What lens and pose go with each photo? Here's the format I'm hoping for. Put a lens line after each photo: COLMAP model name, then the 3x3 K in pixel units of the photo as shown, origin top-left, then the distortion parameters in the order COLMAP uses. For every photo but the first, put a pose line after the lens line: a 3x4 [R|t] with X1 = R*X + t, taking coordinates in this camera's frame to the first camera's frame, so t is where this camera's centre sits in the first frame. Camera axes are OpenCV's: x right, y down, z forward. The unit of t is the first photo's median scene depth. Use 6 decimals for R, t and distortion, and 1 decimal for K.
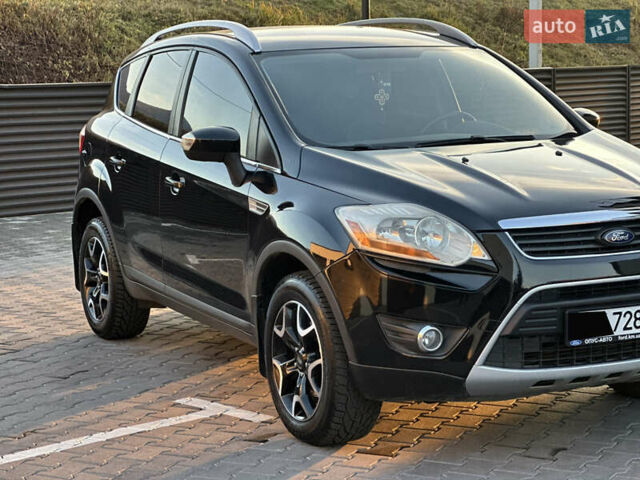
lens RADIAL K [[1444.6, 0, 320.0], [0, 1444.6, 240.0], [0, 0, 1]] dist [-0.006152, 4.627349]
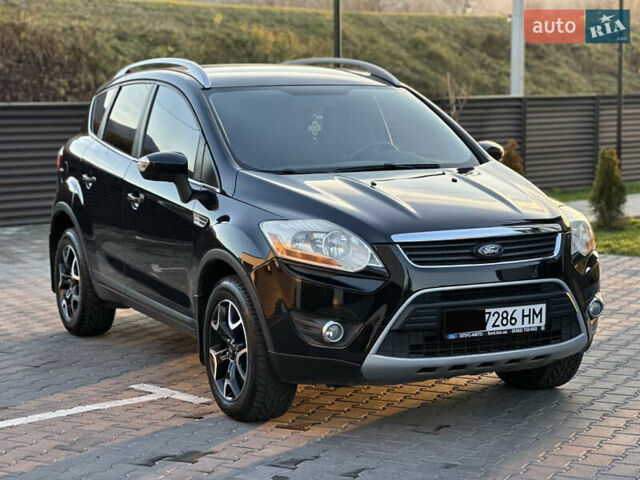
lens RADIAL K [[1444.6, 0, 320.0], [0, 1444.6, 240.0], [0, 0, 1]] dist [-0.006152, 4.627349]
pose [[0.999829, 0.018481, 0.000819, 0.053014], [-0.018469, 0.999753, -0.012341, 0.005695], [-0.001047, 0.012324, 0.999924, -0.177540]]
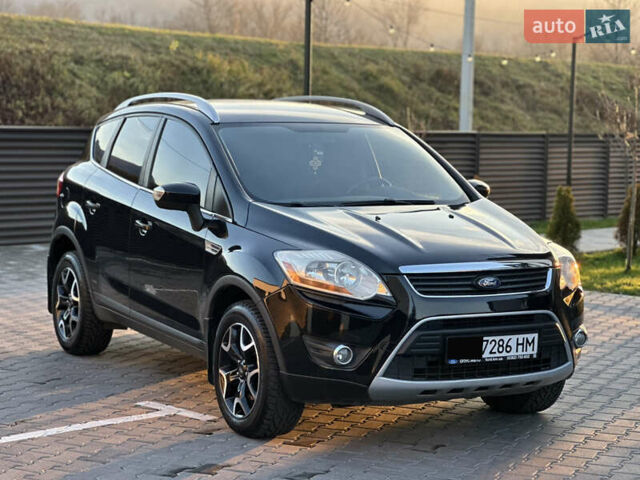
lens RADIAL K [[1444.6, 0, 320.0], [0, 1444.6, 240.0], [0, 0, 1]] dist [-0.006152, 4.627349]
pose [[0.998076, 0.043235, 0.044444, -0.005777], [-0.041820, 0.998603, -0.032288, 0.006621], [-0.045778, 0.030368, 0.998490, -0.254607]]
